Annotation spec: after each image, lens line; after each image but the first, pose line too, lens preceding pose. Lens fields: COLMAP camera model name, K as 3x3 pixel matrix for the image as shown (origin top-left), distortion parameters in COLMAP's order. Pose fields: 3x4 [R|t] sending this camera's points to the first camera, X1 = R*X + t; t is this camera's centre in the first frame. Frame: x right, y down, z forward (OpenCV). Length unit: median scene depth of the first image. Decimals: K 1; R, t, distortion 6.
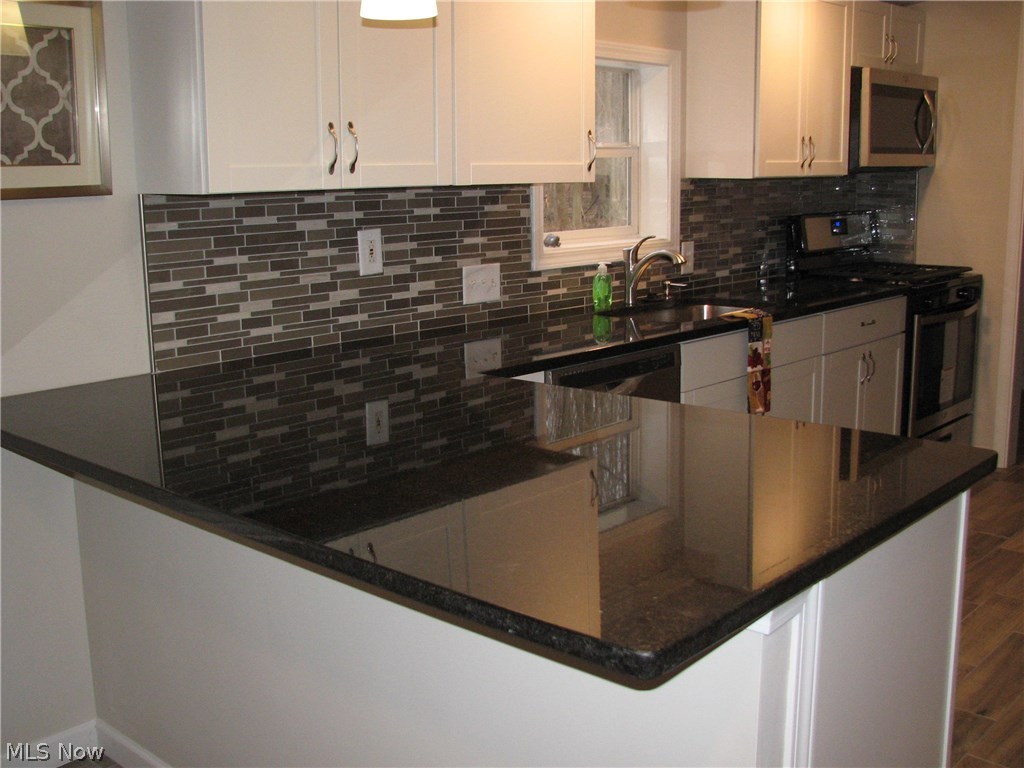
lens RADIAL K [[1124.7, 0, 512.0], [0, 1124.7, 384.0], [0, 0, 1]] dist [-0.221246, 0.385081]
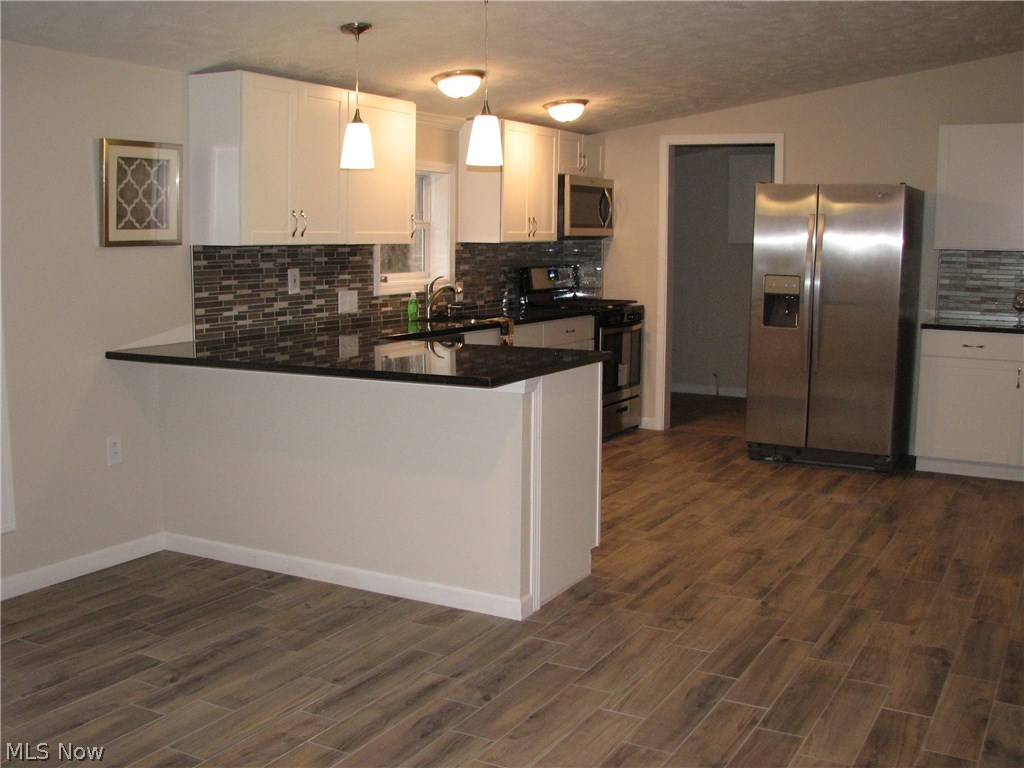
lens RADIAL K [[1124.7, 0, 512.0], [0, 1124.7, 384.0], [0, 0, 1]] dist [-0.221246, 0.385081]
pose [[0.971166, -0.012362, 0.238082, -0.186895], [0.026555, 0.998050, -0.056497, 0.135113], [-0.236920, 0.061190, 0.969600, -0.692157]]
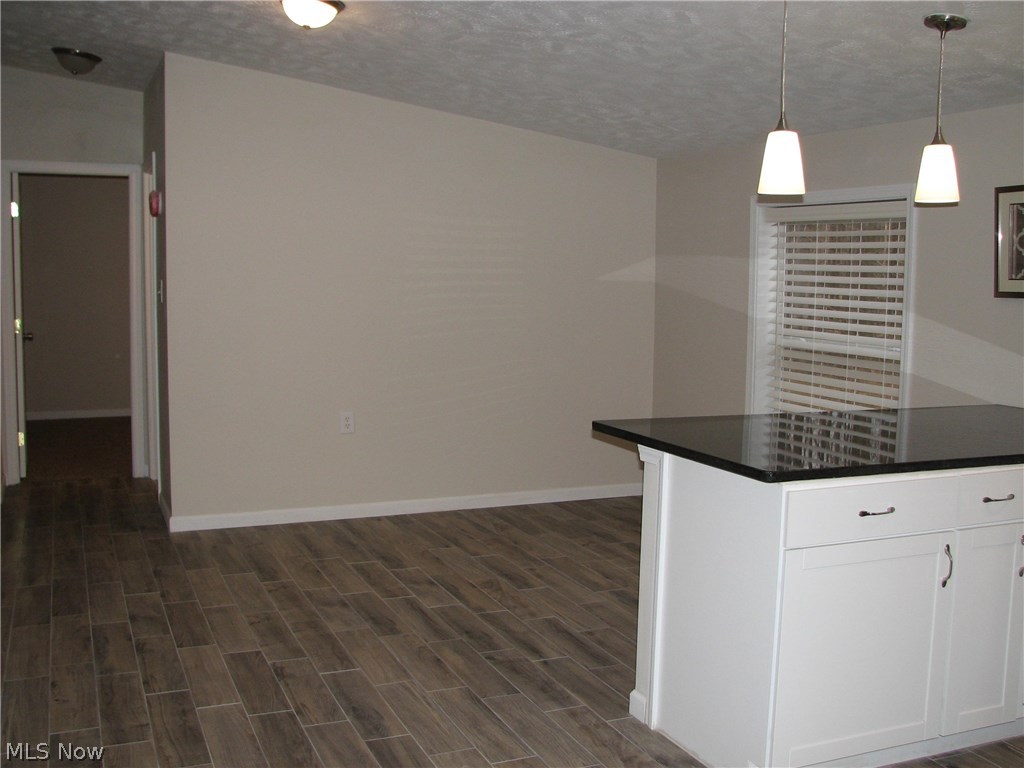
lens RADIAL K [[1124.7, 0, 512.0], [0, 1124.7, 384.0], [0, 0, 1]] dist [-0.221246, 0.385081]
pose [[-0.436674, 0.096631, -0.894415, 1.143557], [-0.174473, 0.966241, 0.189573, -0.180670], [0.882539, 0.238832, -0.405073, 0.820055]]
